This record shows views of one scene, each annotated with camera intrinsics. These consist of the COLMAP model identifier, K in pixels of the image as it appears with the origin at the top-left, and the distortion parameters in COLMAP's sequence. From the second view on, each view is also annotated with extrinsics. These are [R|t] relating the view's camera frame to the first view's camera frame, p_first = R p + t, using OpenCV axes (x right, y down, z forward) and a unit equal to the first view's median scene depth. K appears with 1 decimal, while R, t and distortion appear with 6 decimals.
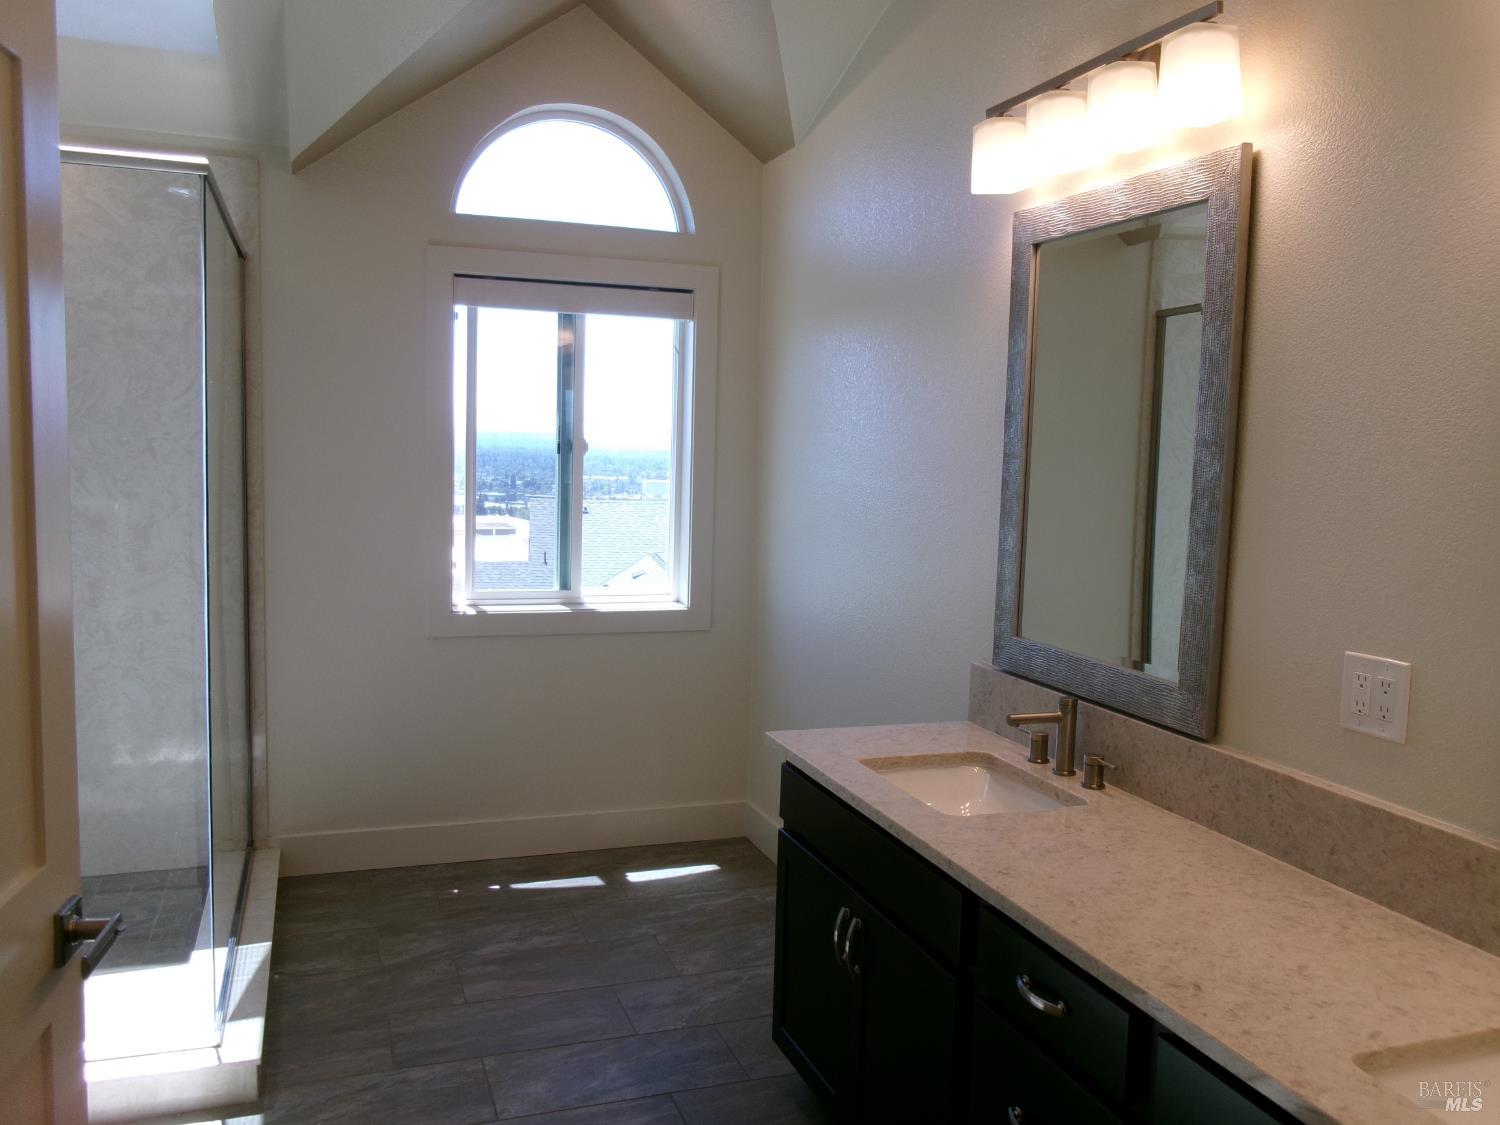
lens RADIAL K [[1245.9, 0, 750.1], [0, 1245.9, 563.0], [0, 0, 1]] dist [-0.017020, 0.009491]
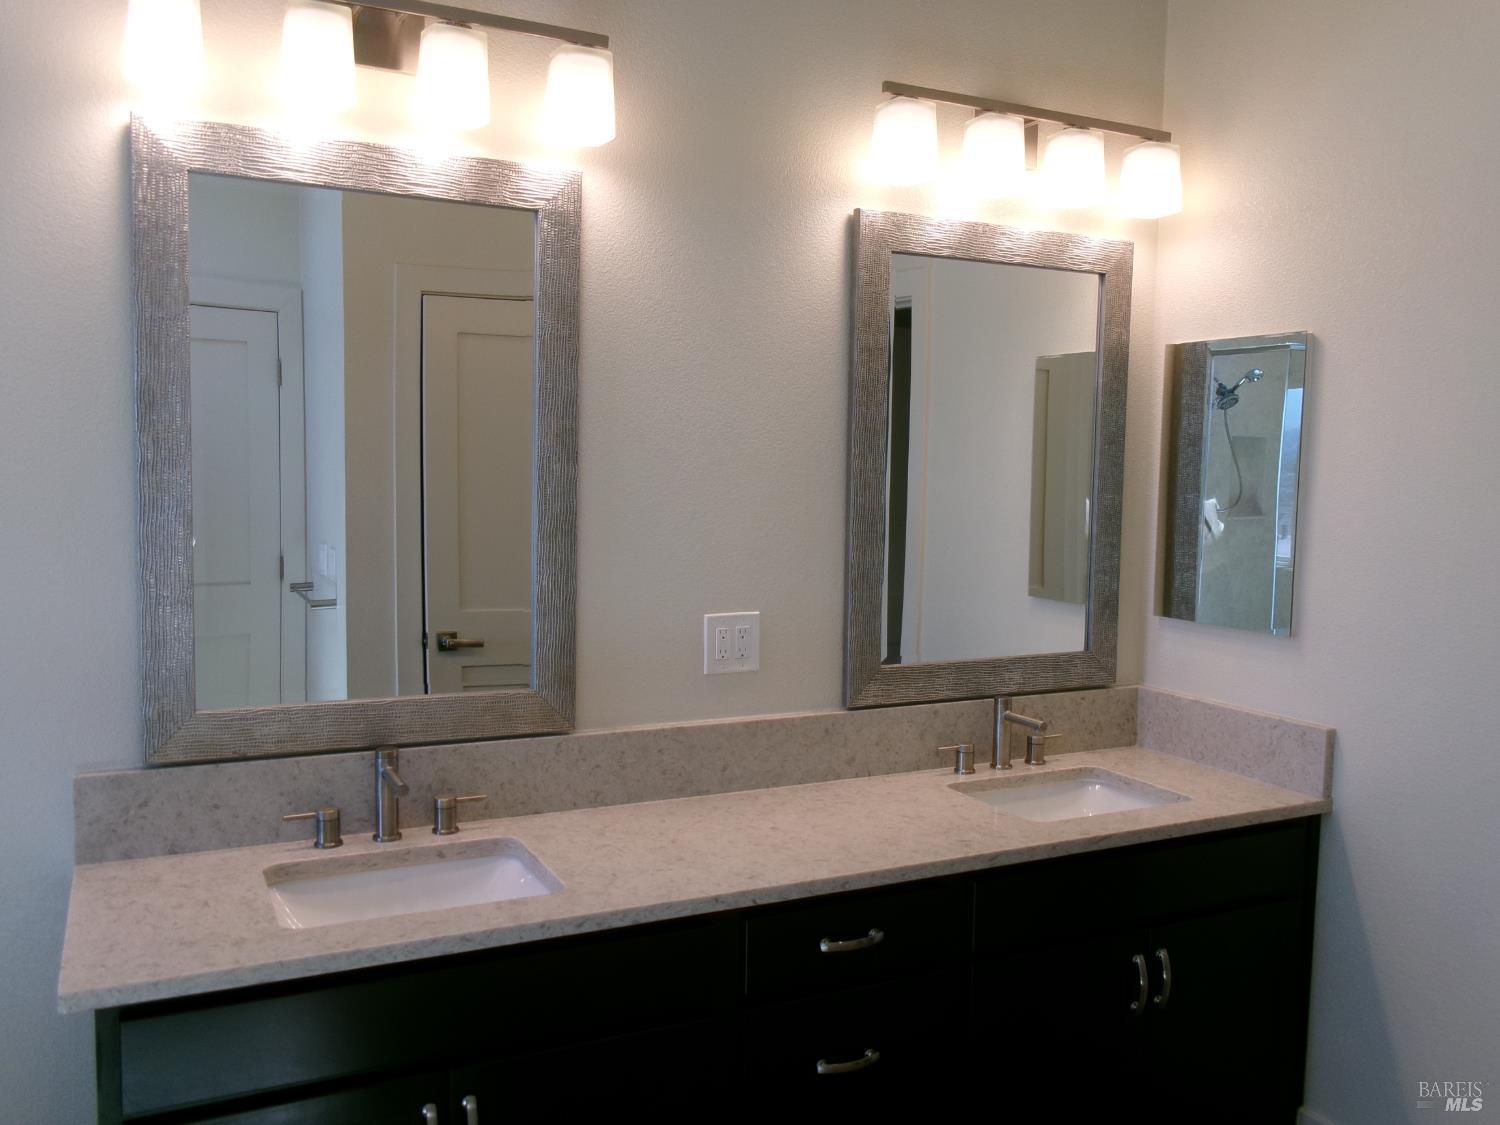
lens RADIAL K [[1245.9, 0, 750.4], [0, 1245.9, 564.6], [0, 0, 1]] dist [-0.017020, 0.009491]
pose [[-0.136246, -0.106649, 0.984918, -0.755586], [0.073193, 0.990388, 0.117367, -0.122855], [-0.987967, 0.088080, -0.127130, 1.073718]]
